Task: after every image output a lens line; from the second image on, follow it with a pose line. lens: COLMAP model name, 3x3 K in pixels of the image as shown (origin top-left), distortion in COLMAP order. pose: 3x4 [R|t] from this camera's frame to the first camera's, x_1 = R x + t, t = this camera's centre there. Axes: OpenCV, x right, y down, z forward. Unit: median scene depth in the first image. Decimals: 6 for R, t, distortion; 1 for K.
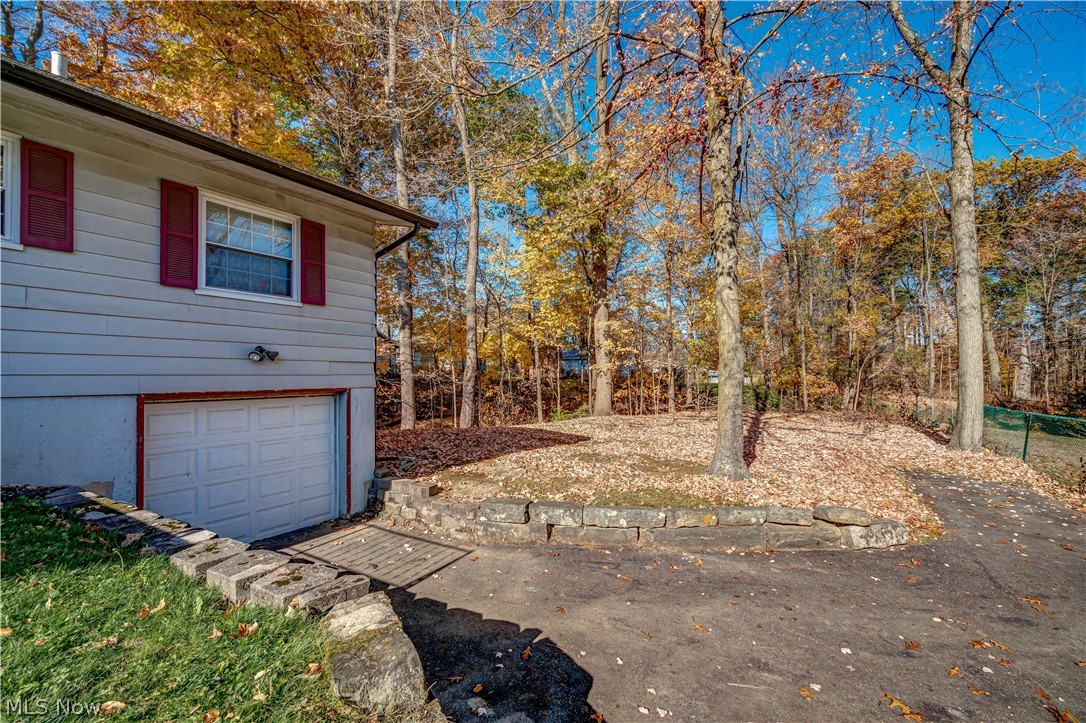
lens RADIAL K [[464.3, 0, 551.0], [0, 464.3, 362.2], [0, 0, 1]] dist [-0.001875, -0.000122]
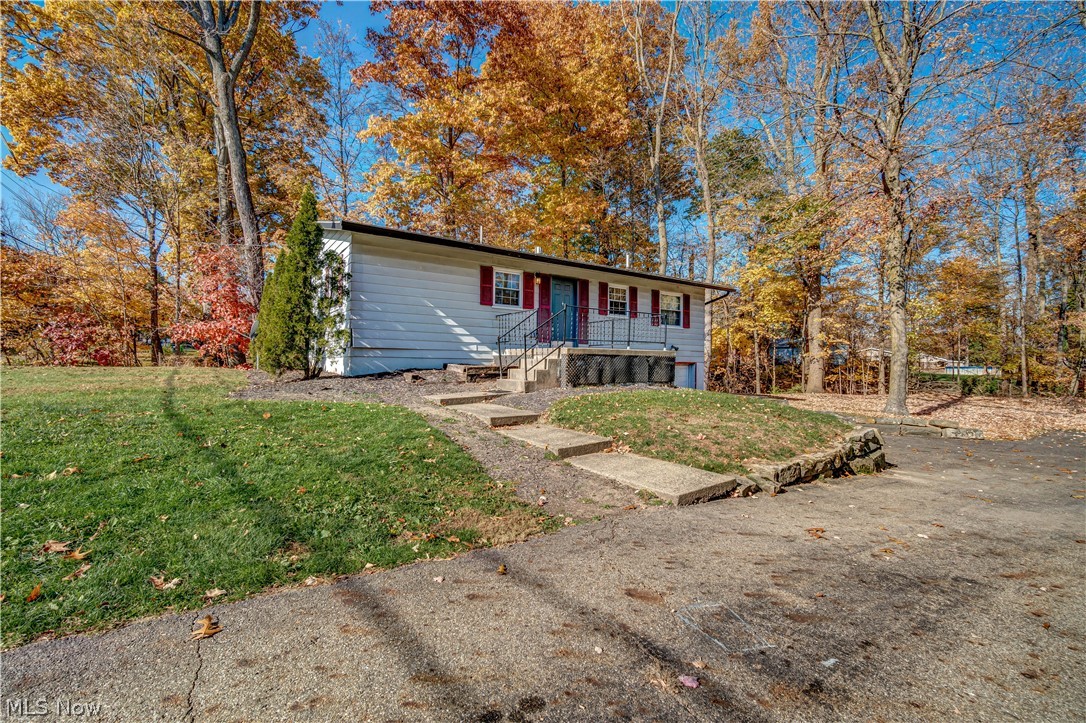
lens RADIAL K [[464.3, 0, 551.0], [0, 464.3, 362.2], [0, 0, 1]] dist [-0.001875, -0.000122]
pose [[0.920902, 0.017911, -0.389382, -0.194387], [-0.006437, 0.999506, 0.030750, -0.012801], [0.389741, -0.025812, 0.920563, -1.444980]]
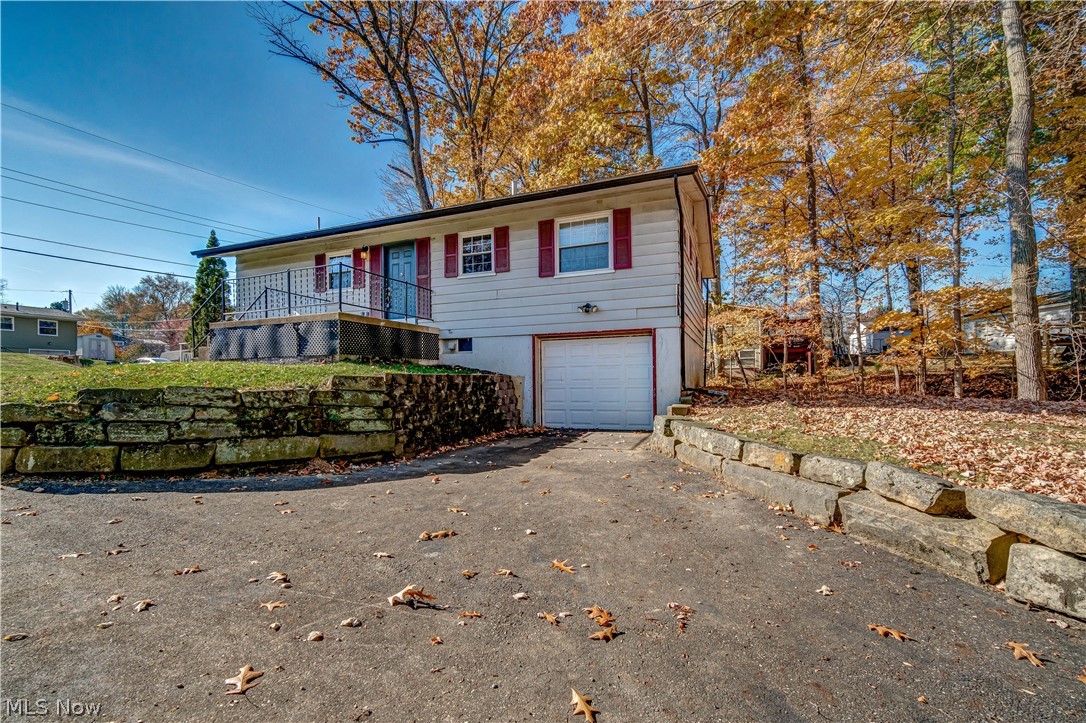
lens RADIAL K [[496.2, 0, 541.7], [0, 496.2, 384.1], [0, 0, 1]] dist [-0.001404, -0.000079]
pose [[0.165393, 0.012218, -0.986152, 0.850655], [0.041702, 0.998942, 0.019371, 0.167913], [0.985346, -0.044328, 0.164709, 0.464098]]
